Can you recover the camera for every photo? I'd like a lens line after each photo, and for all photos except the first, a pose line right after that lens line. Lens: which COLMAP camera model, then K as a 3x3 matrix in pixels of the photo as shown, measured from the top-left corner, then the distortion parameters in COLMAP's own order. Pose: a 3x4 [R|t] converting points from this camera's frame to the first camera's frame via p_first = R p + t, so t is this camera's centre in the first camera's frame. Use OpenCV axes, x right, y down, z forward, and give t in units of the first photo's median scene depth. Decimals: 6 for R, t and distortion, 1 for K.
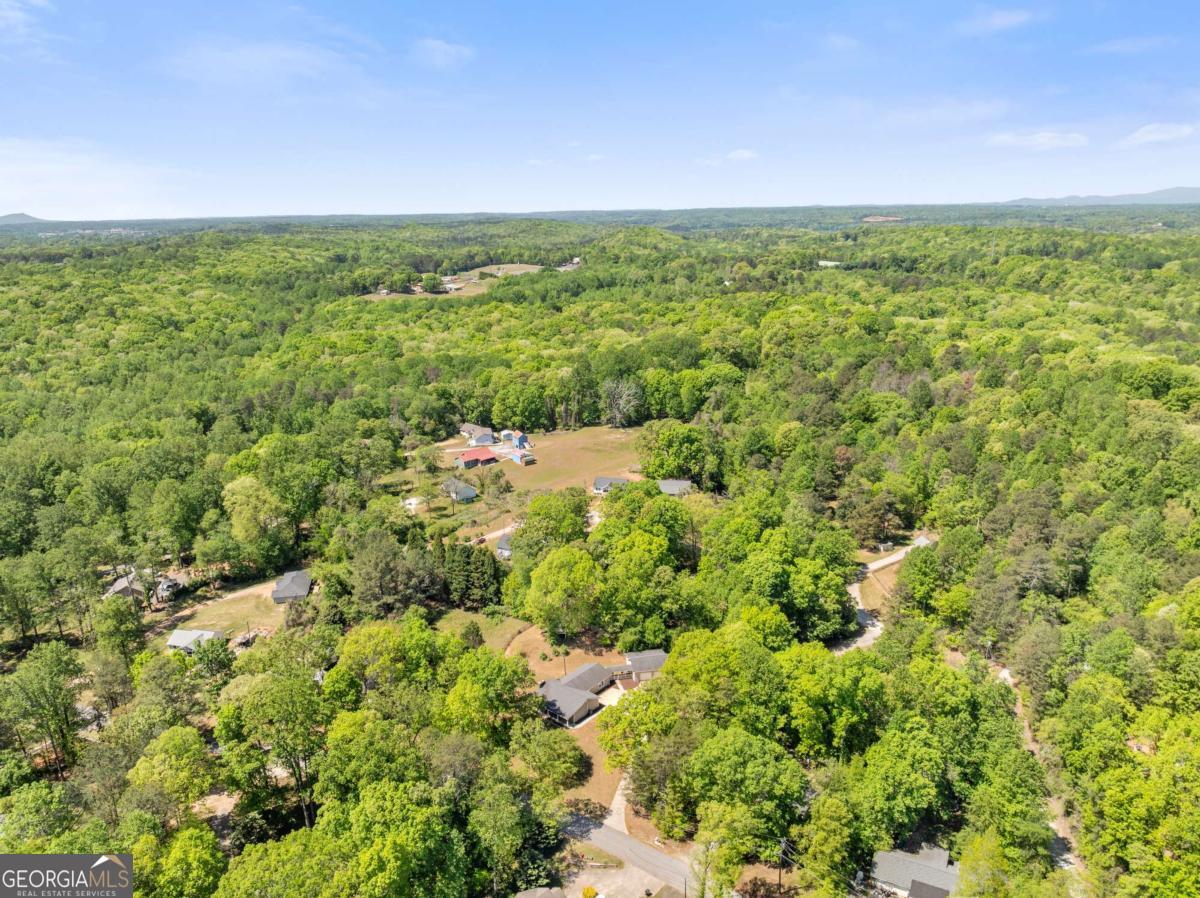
lens RADIAL K [[844.9, 0, 609.4], [0, 844.9, 445.5], [0, 0, 1]] dist [-0.029570, -0.002759]
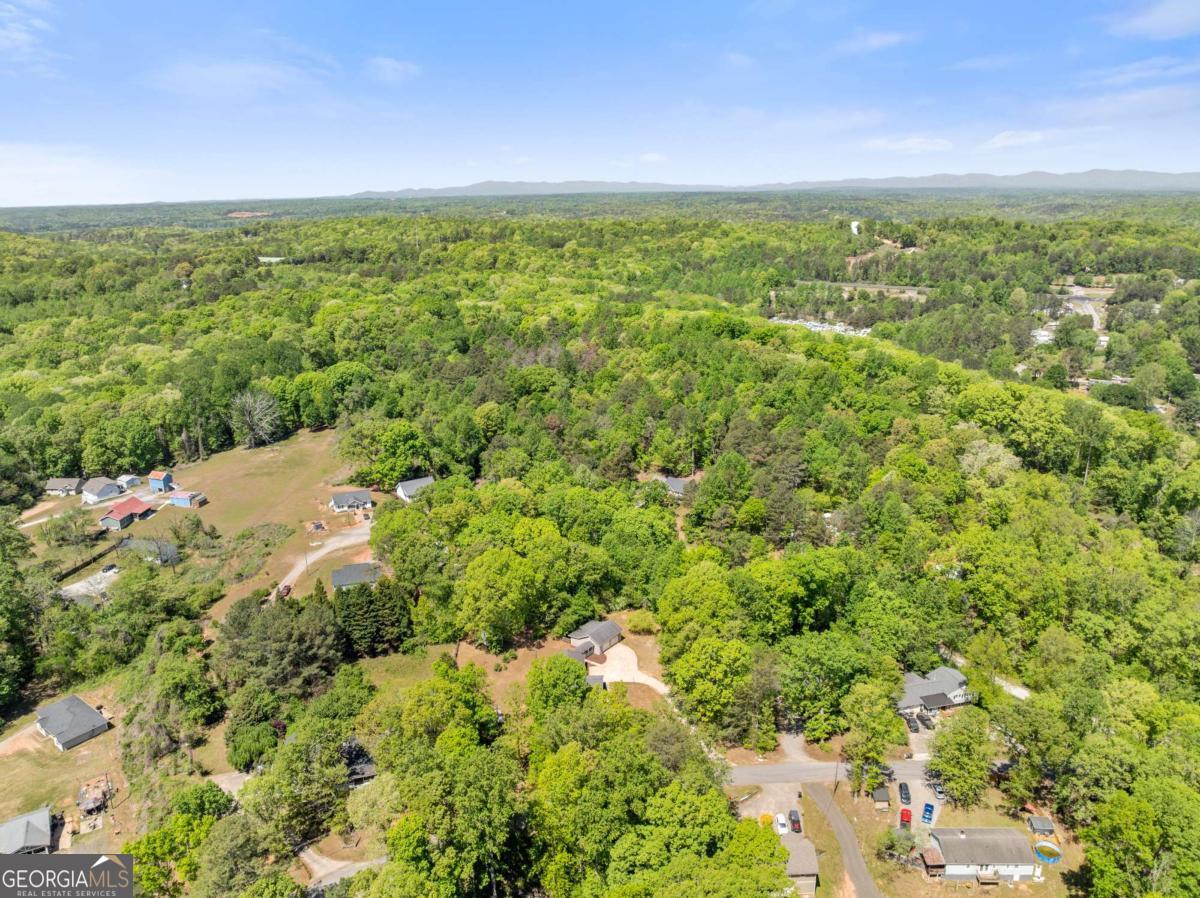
lens RADIAL K [[844.9, 0, 609.4], [0, 844.9, 445.5], [0, 0, 1]] dist [-0.029570, -0.002759]
pose [[0.753181, -0.186044, 0.630956, -0.262557], [0.182584, 0.980610, 0.071190, -0.017951], [-0.631966, 0.061583, 0.772545, 0.090983]]
